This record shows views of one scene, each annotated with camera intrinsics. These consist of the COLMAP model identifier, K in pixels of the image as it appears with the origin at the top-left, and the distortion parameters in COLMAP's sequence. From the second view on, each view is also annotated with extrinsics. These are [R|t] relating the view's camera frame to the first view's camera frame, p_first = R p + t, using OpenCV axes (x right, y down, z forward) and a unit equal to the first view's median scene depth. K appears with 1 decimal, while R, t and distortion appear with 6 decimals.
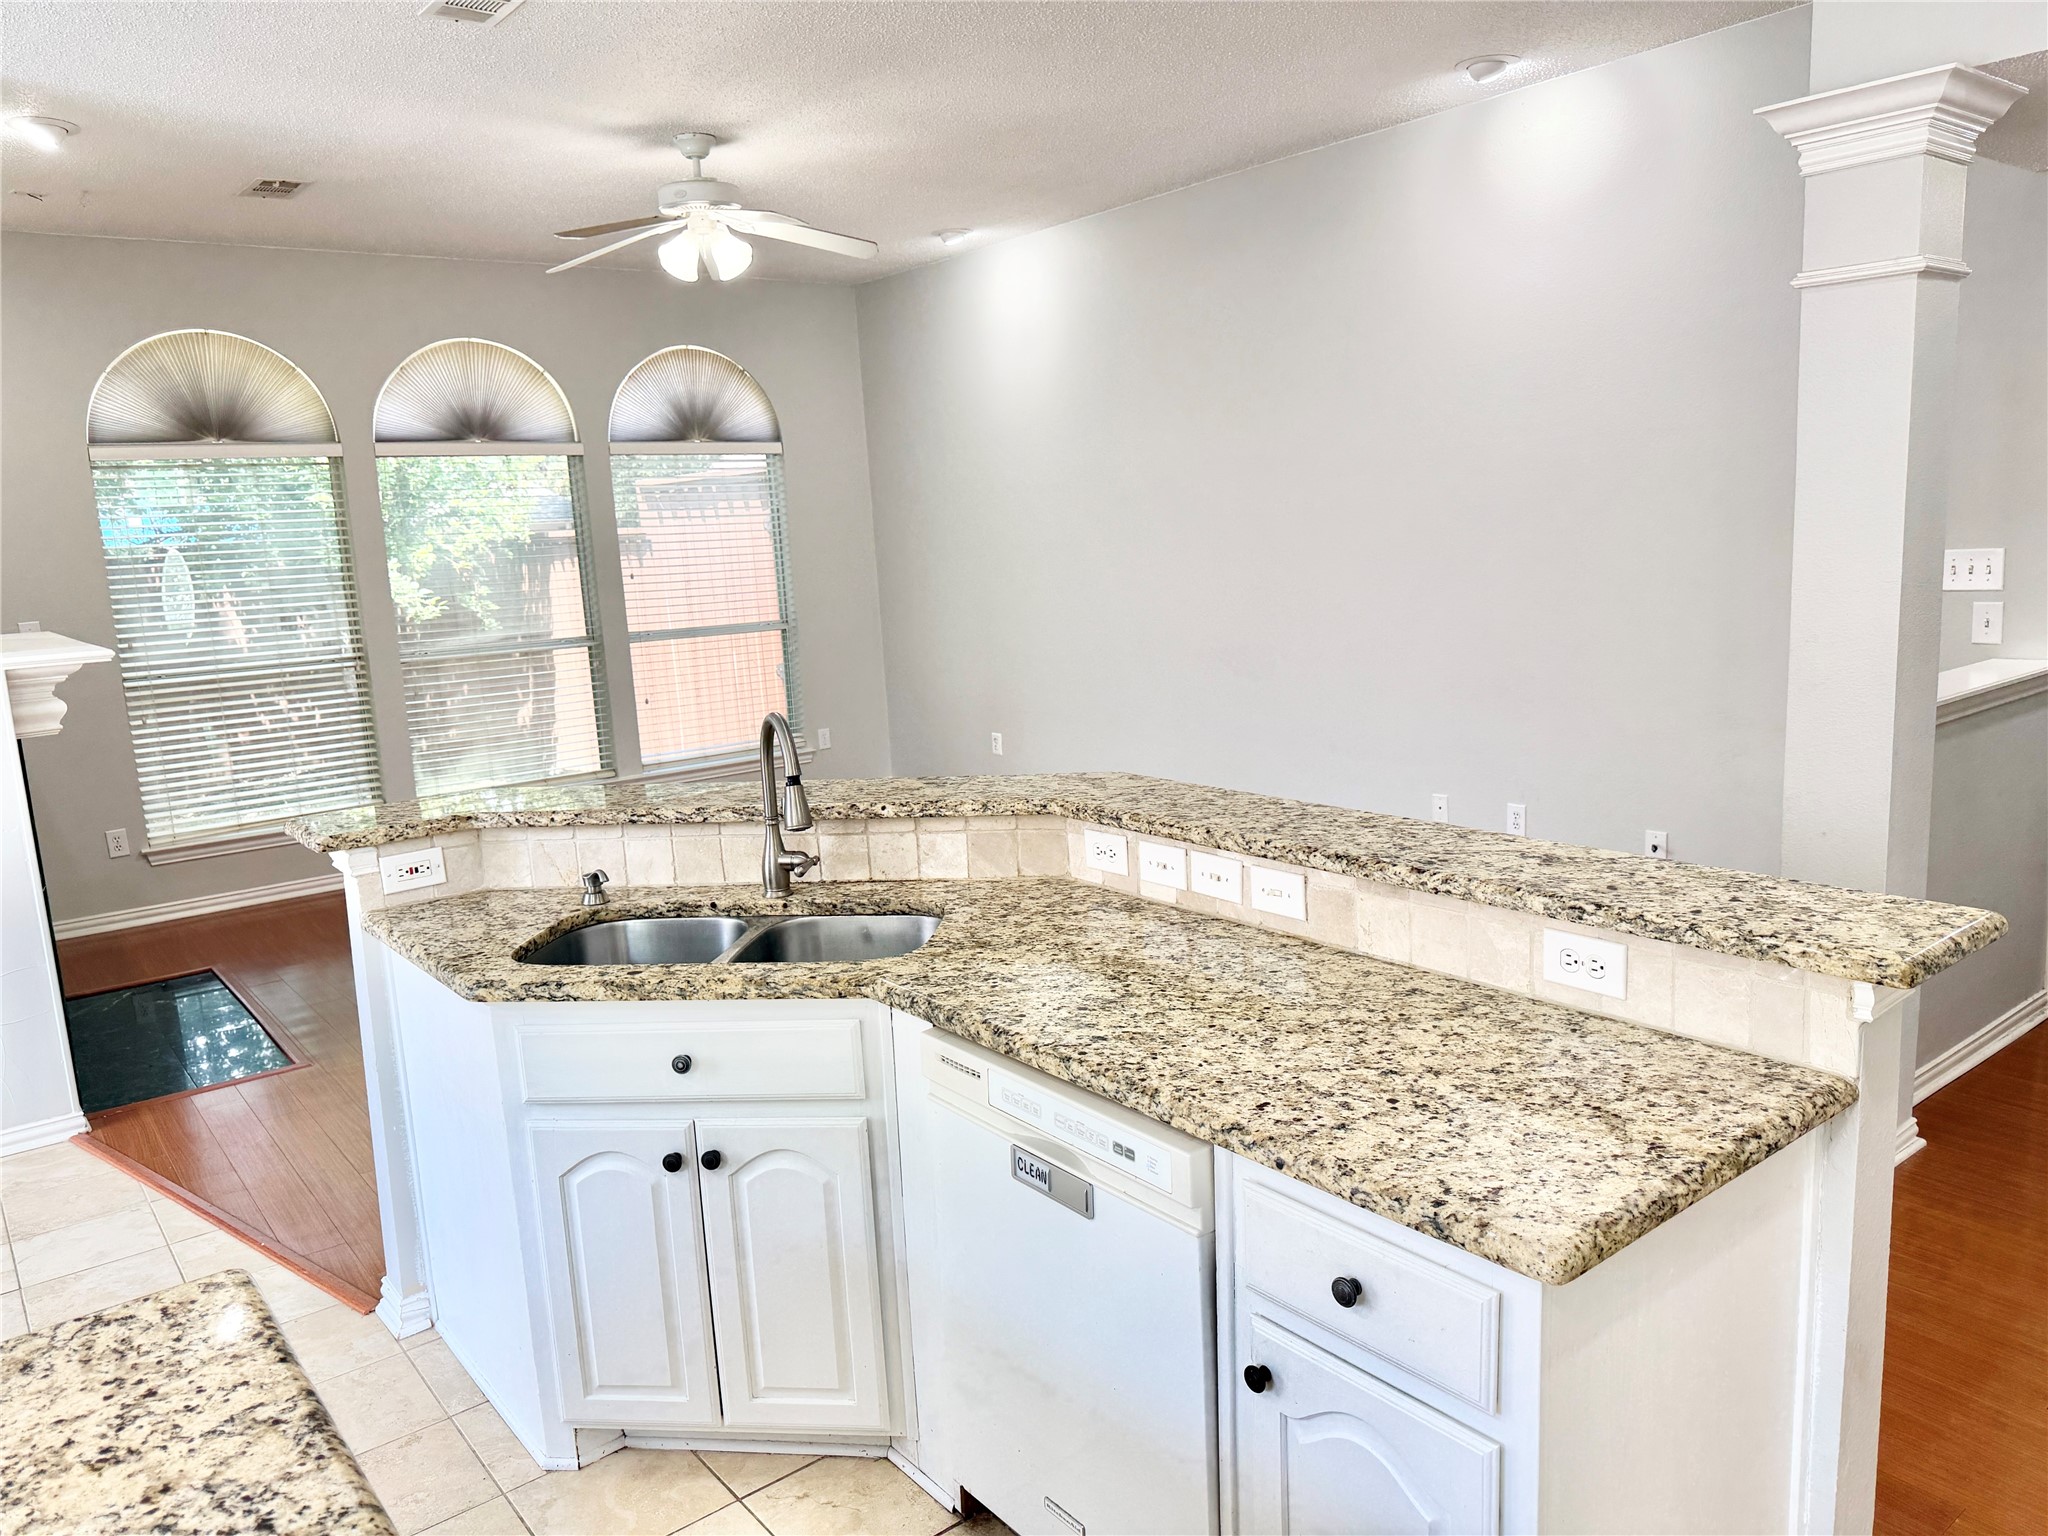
lens RADIAL K [[1443.1, 0, 971.7], [0, 1443.1, 789.6], [0, 0, 1]] dist [0.038388, -0.035176]
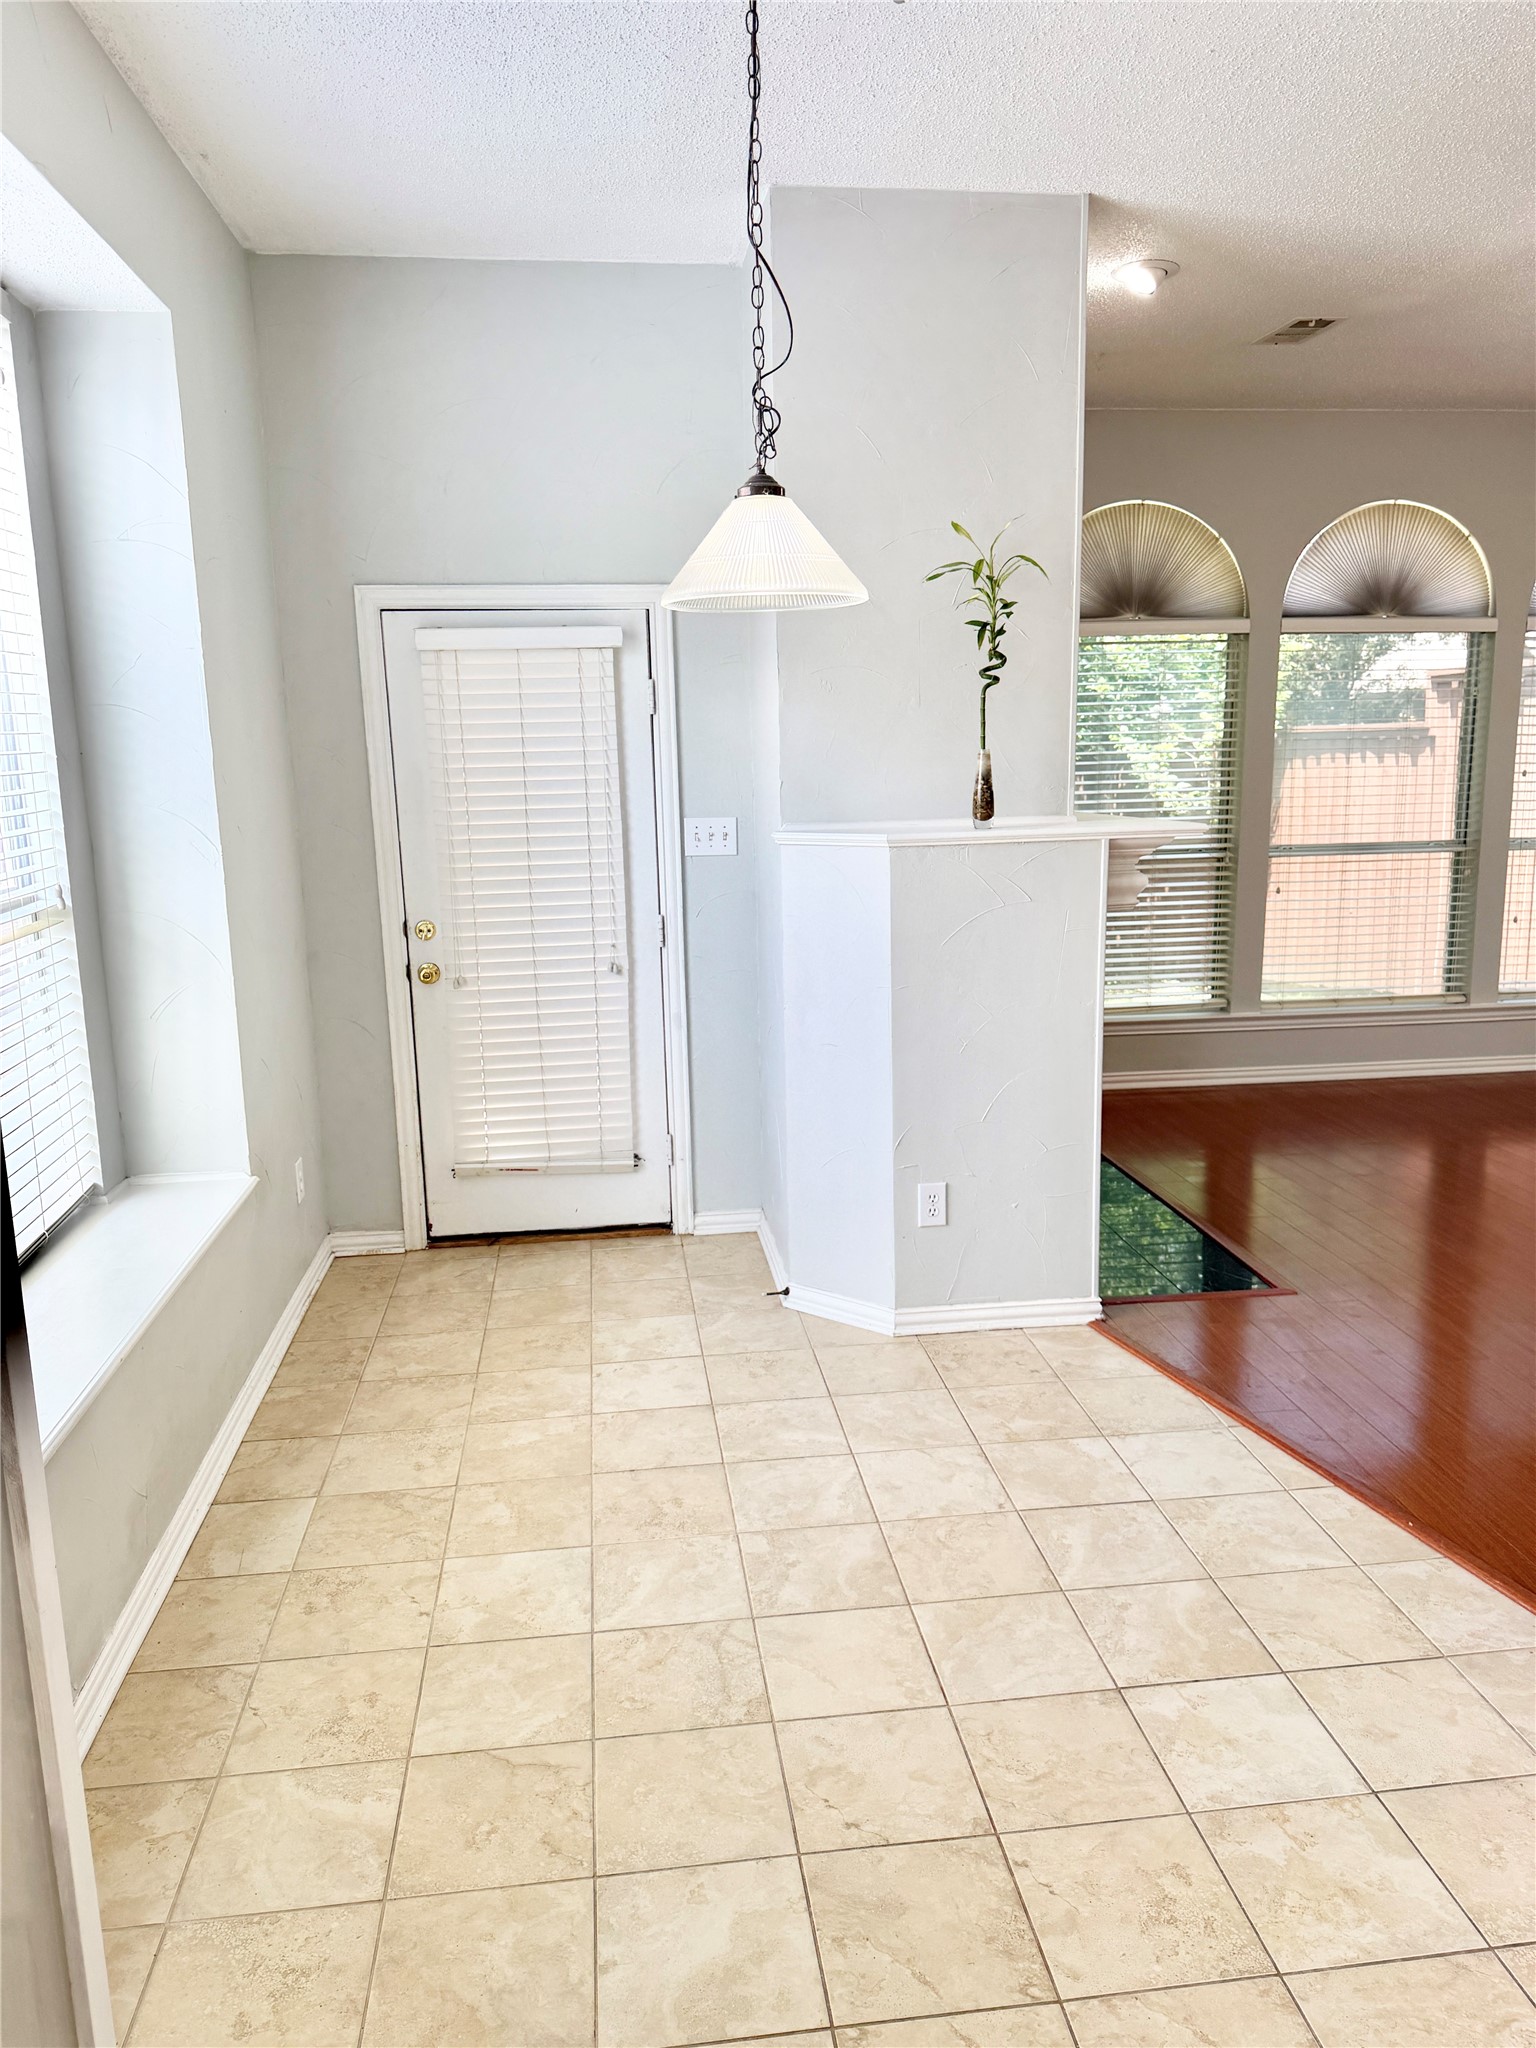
lens RADIAL K [[1443.1, 0, 761.1], [0, 1443.1, 1026.2], [0, 0, 1]] dist [0.038388, -0.035176]
pose [[0.859773, 0.126937, -0.494648, -0.215505], [-0.117306, 0.991805, 0.050622, 0.012817], [0.497020, 0.014502, 0.867618, 0.034919]]
